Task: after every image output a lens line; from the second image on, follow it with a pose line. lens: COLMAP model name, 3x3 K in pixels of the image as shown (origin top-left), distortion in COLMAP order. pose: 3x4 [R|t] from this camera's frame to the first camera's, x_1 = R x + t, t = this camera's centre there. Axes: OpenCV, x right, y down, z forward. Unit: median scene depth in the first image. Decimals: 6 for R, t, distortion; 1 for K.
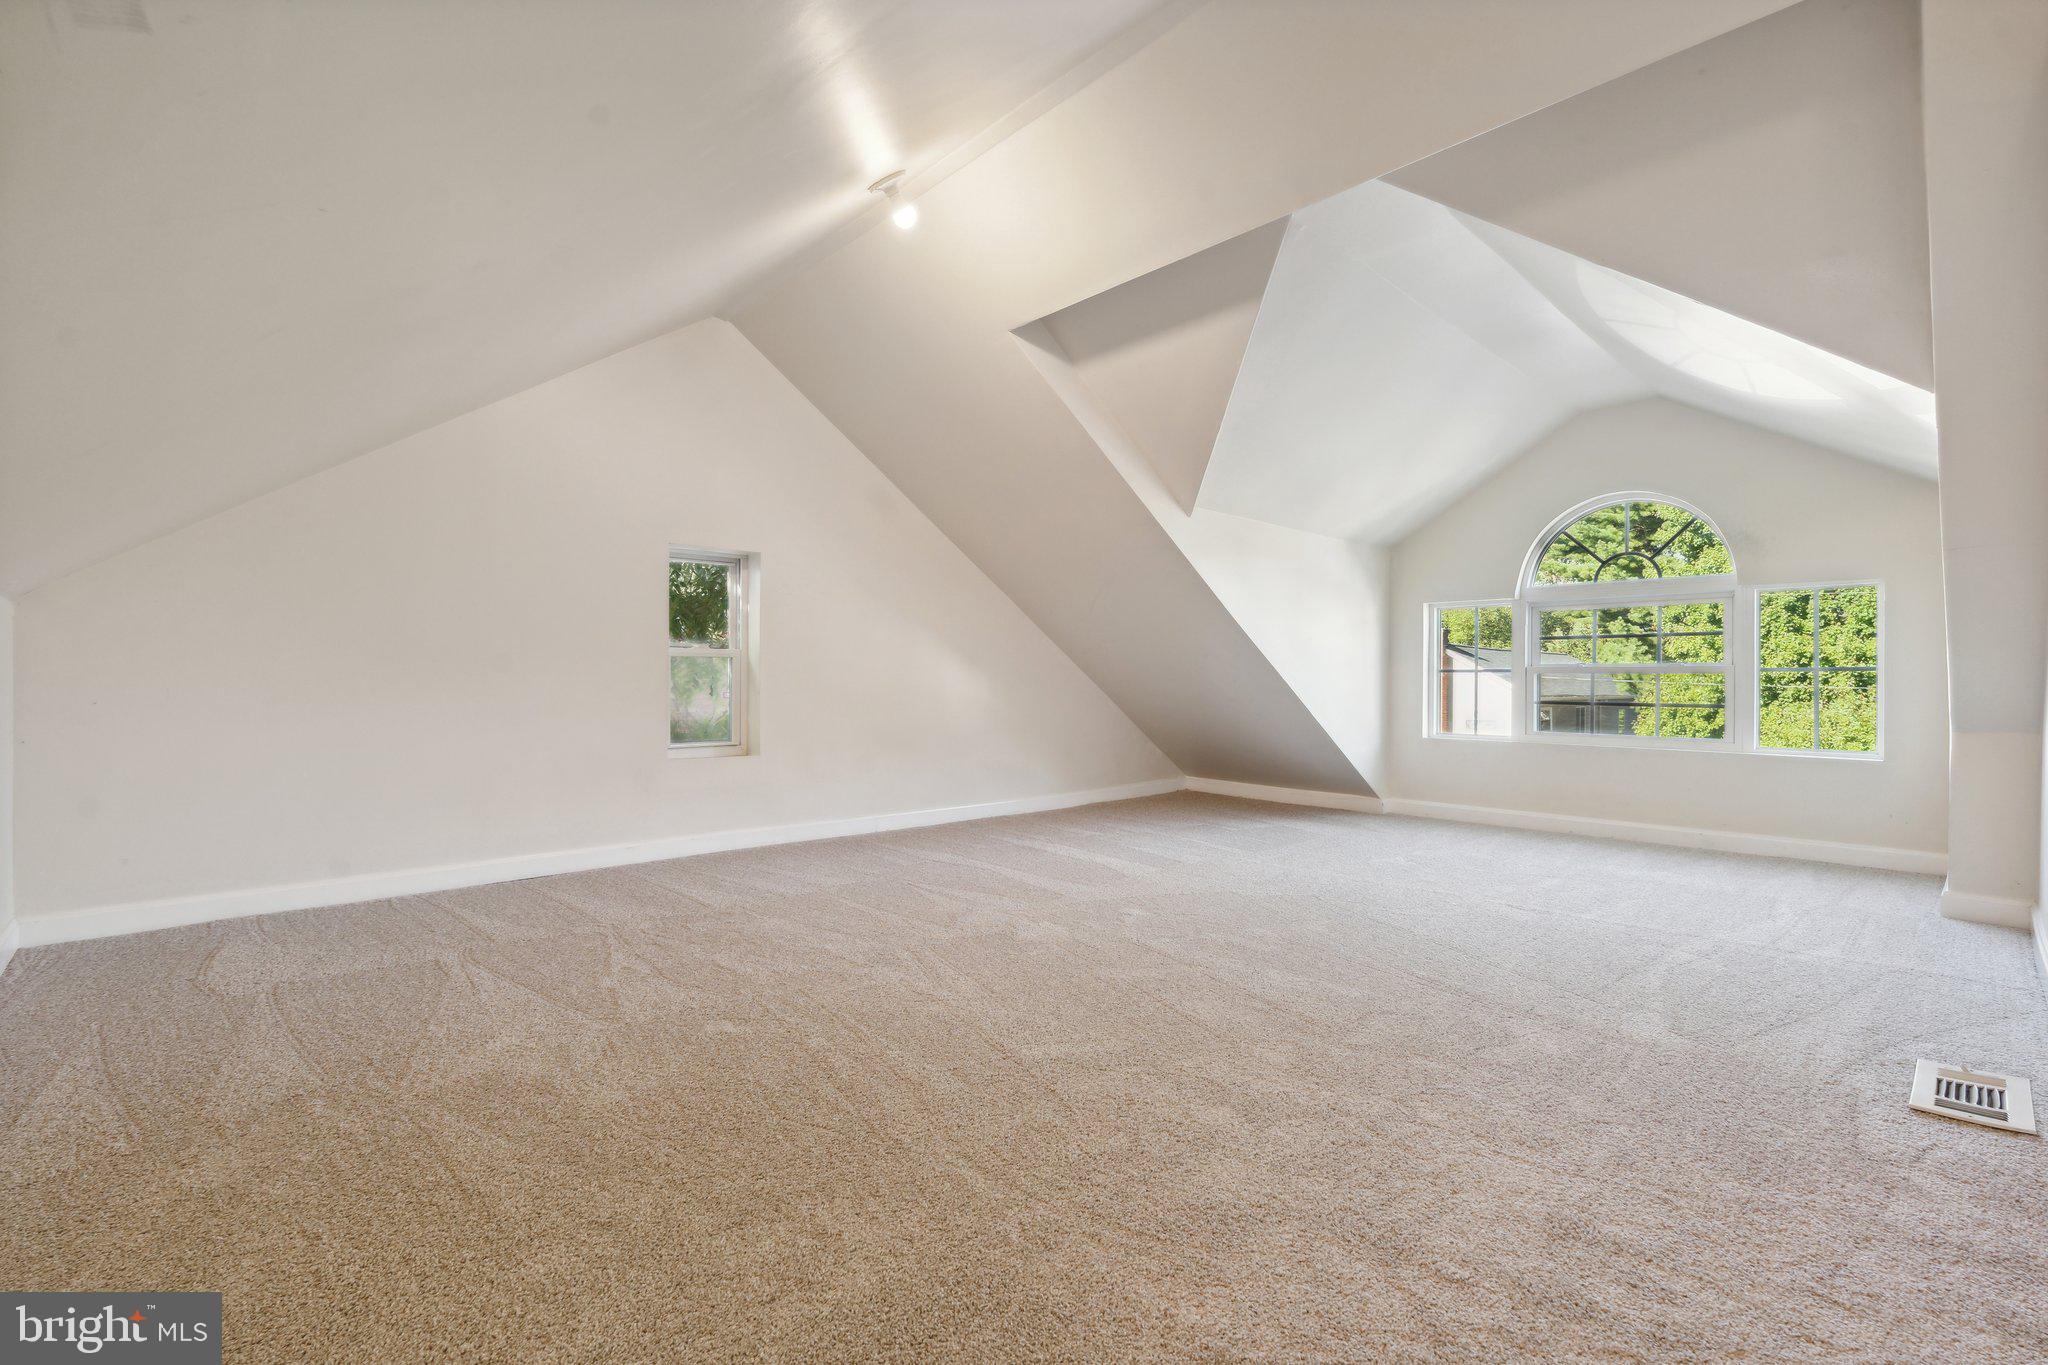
lens RADIAL K [[910.9, 0, 1026.1], [0, 910.9, 671.7], [0, 0, 1]] dist [-0.001529, 0.000217]
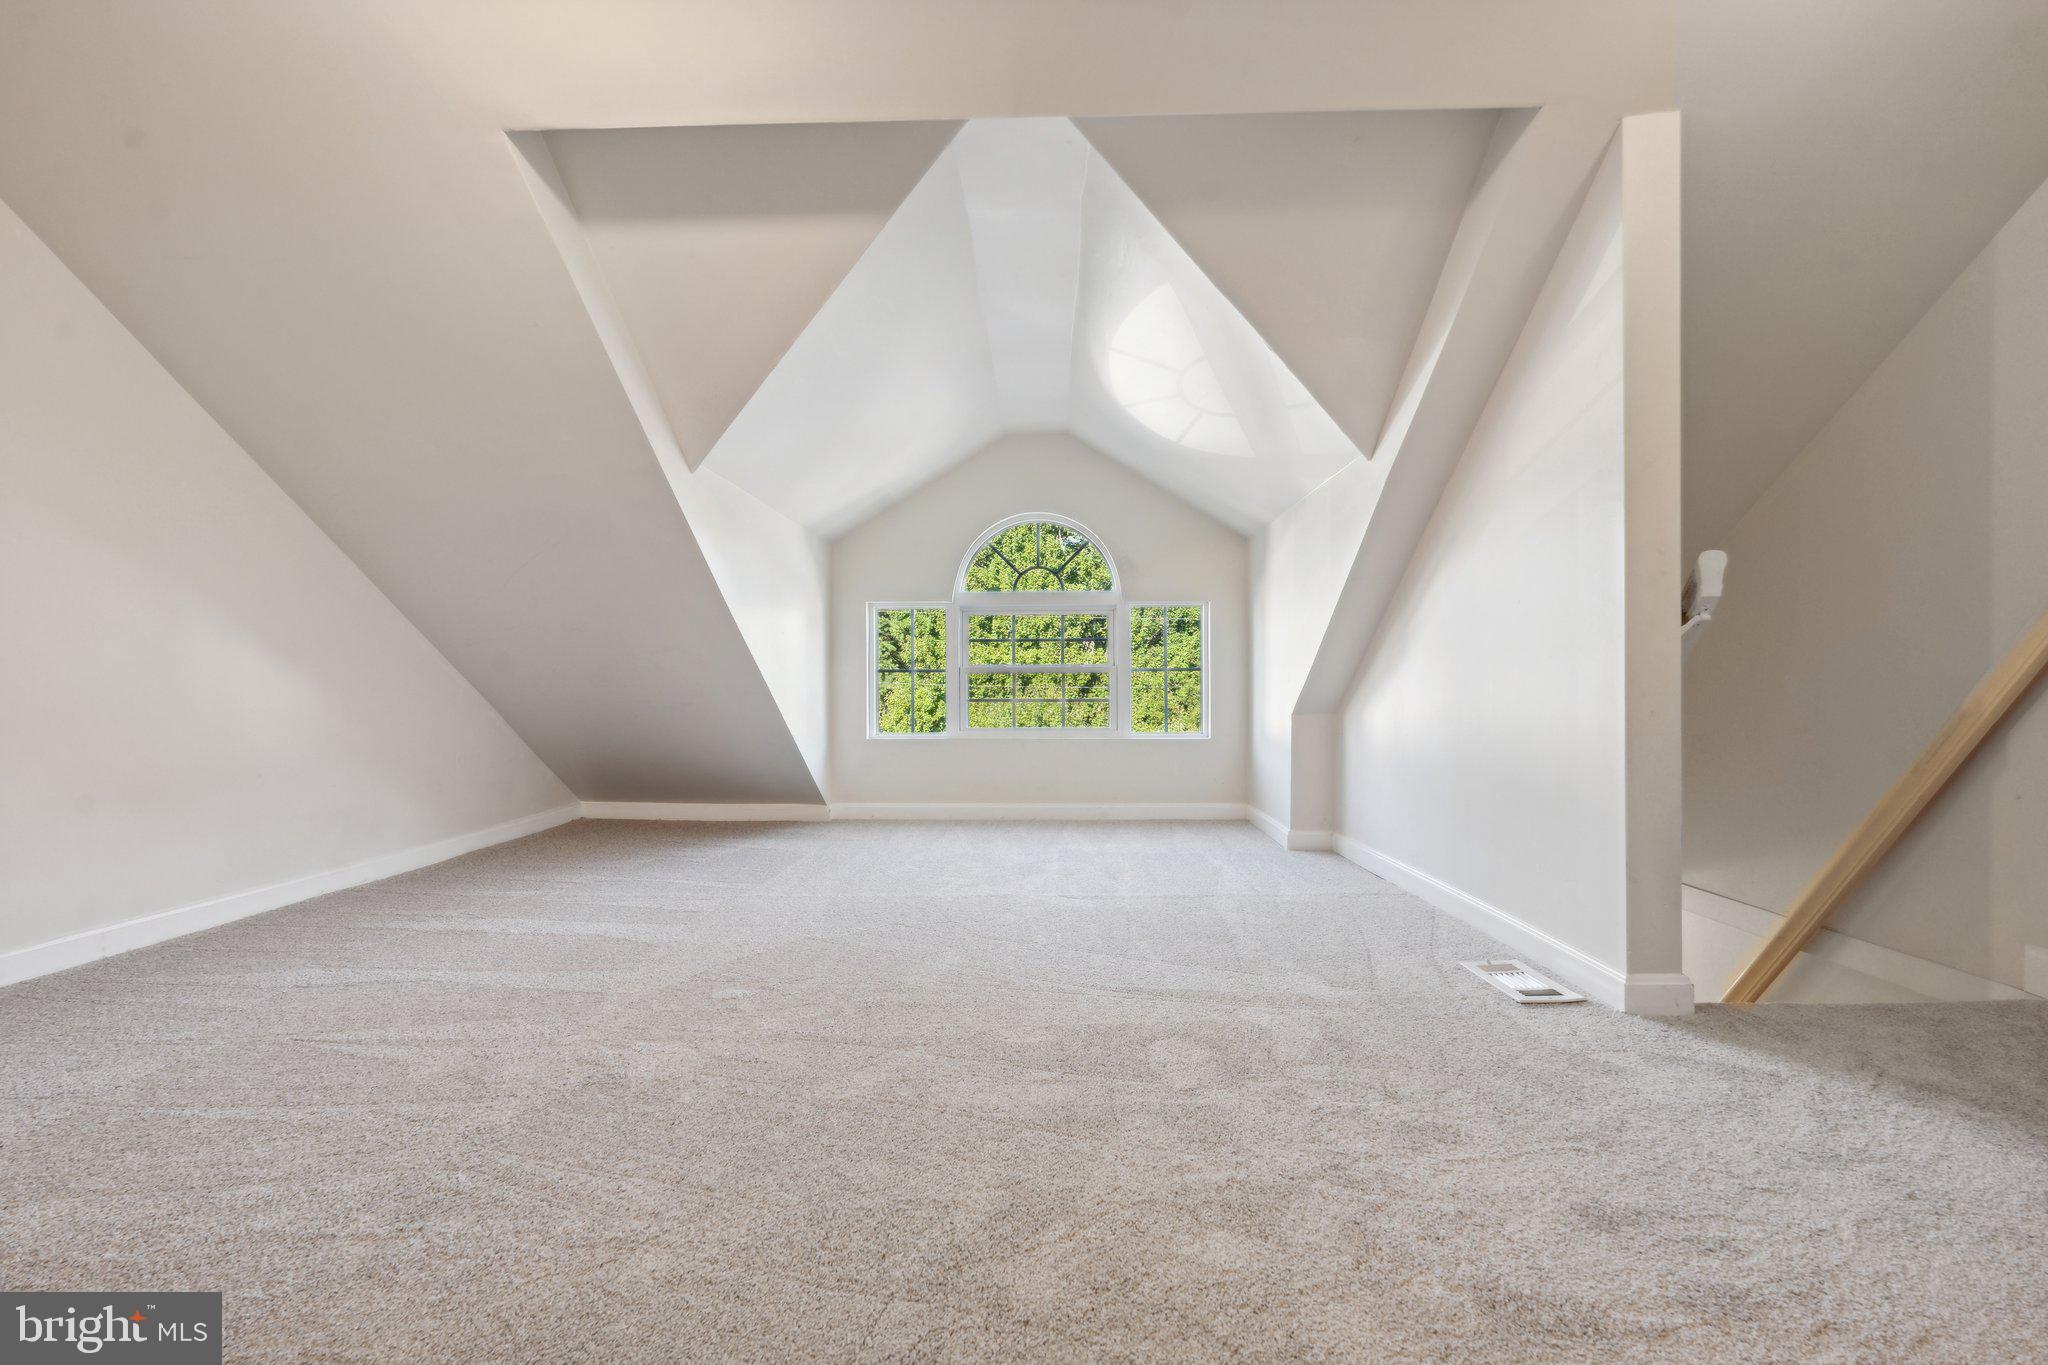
lens RADIAL K [[909.1, 0, 1023.5], [0, 909.1, 690.0], [0, 0, 1]] dist [-0.001024, 0.000062]
pose [[0.704714, -0.012209, 0.709387, -0.147497], [0.000692, 0.999863, 0.016521, 0.003990], [-0.709492, -0.011151, 0.704626, 0.199905]]
